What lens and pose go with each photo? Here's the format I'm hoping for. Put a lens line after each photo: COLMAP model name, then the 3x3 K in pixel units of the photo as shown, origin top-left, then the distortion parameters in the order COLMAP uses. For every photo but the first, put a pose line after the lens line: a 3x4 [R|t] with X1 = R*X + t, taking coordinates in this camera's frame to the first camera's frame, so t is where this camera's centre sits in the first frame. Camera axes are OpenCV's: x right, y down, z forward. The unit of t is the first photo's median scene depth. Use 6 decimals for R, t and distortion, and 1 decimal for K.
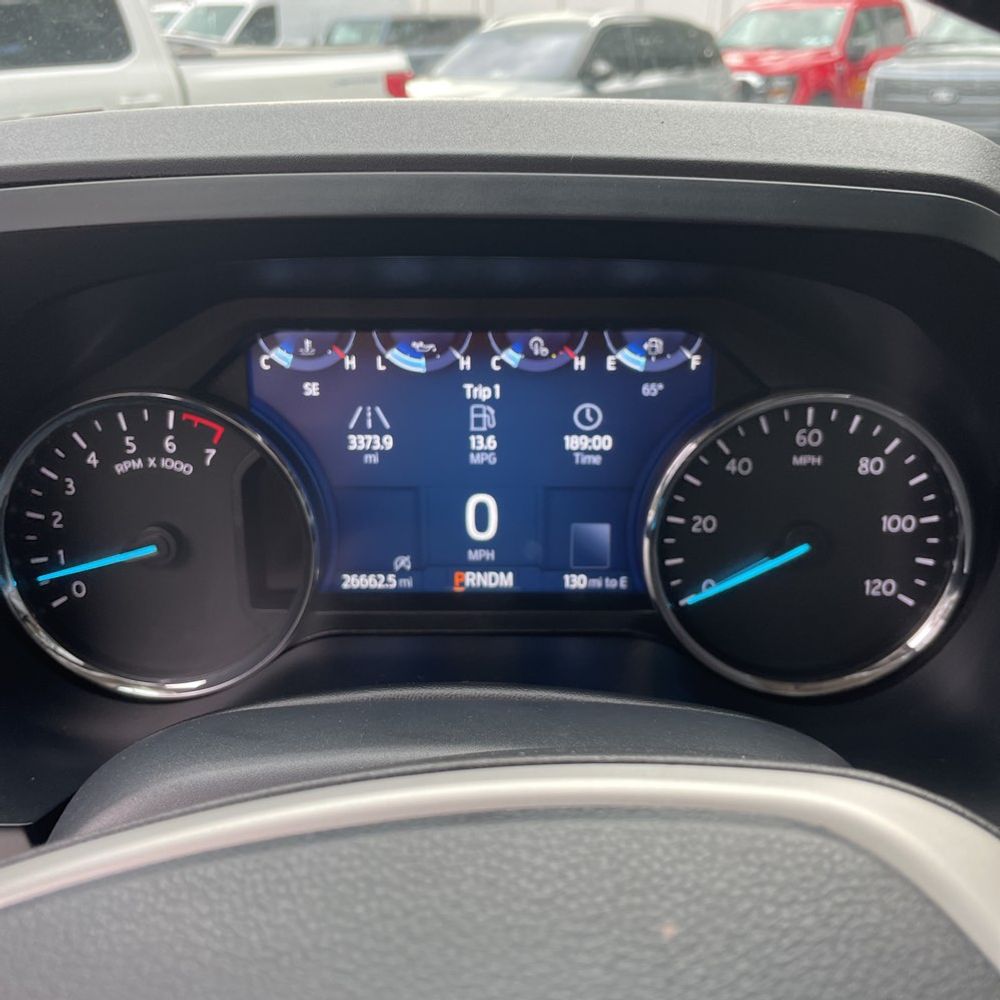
lens RADIAL K [[1010.8, 0, 502.6], [0, 1010.8, 498.7], [0, 0, 1]] dist [0.030132, 0.000000]
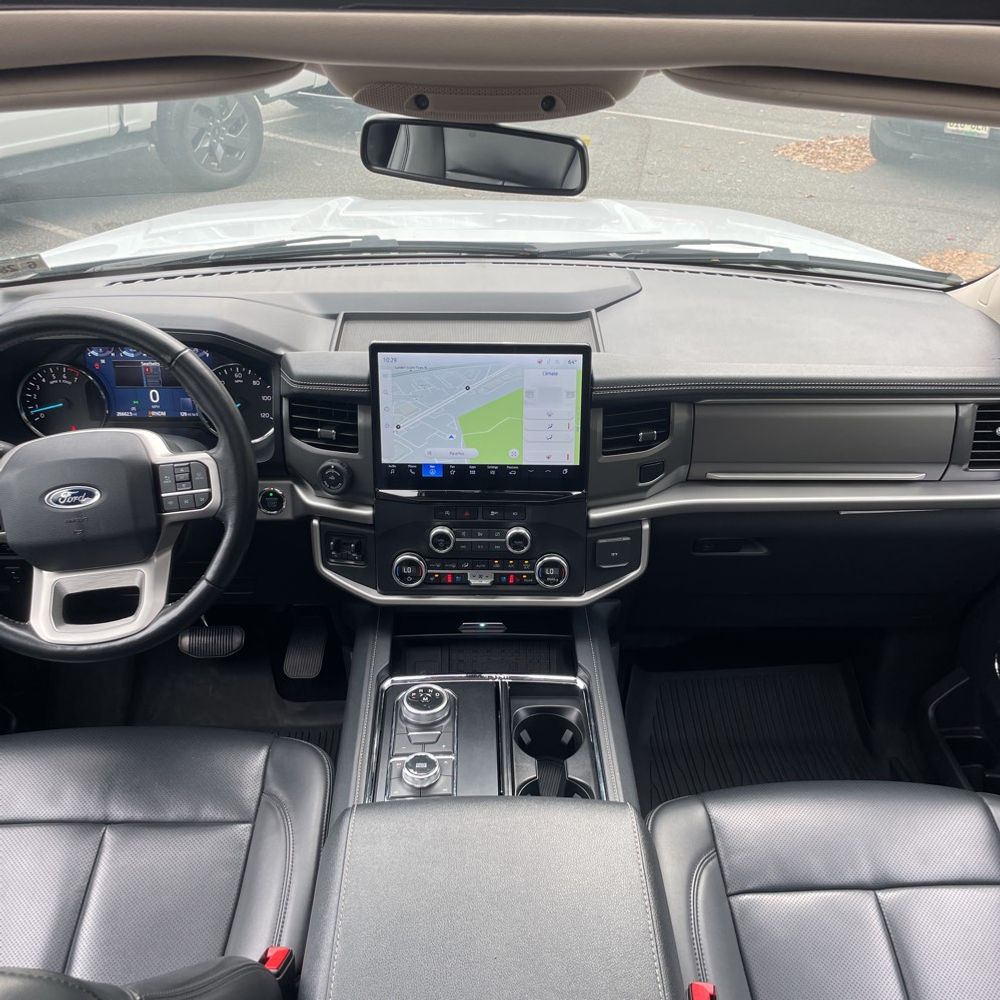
lens RADIAL K [[1010.8, 0, 497.8], [0, 1010.8, 503.6], [0, 0, 1]] dist [0.030132, 0.000000]
pose [[0.997881, -0.006775, 0.064713, 1.016634], [-0.001375, 0.992146, 0.125074, -0.058804], [-0.065052, -0.124898, 0.990035, -2.865234]]
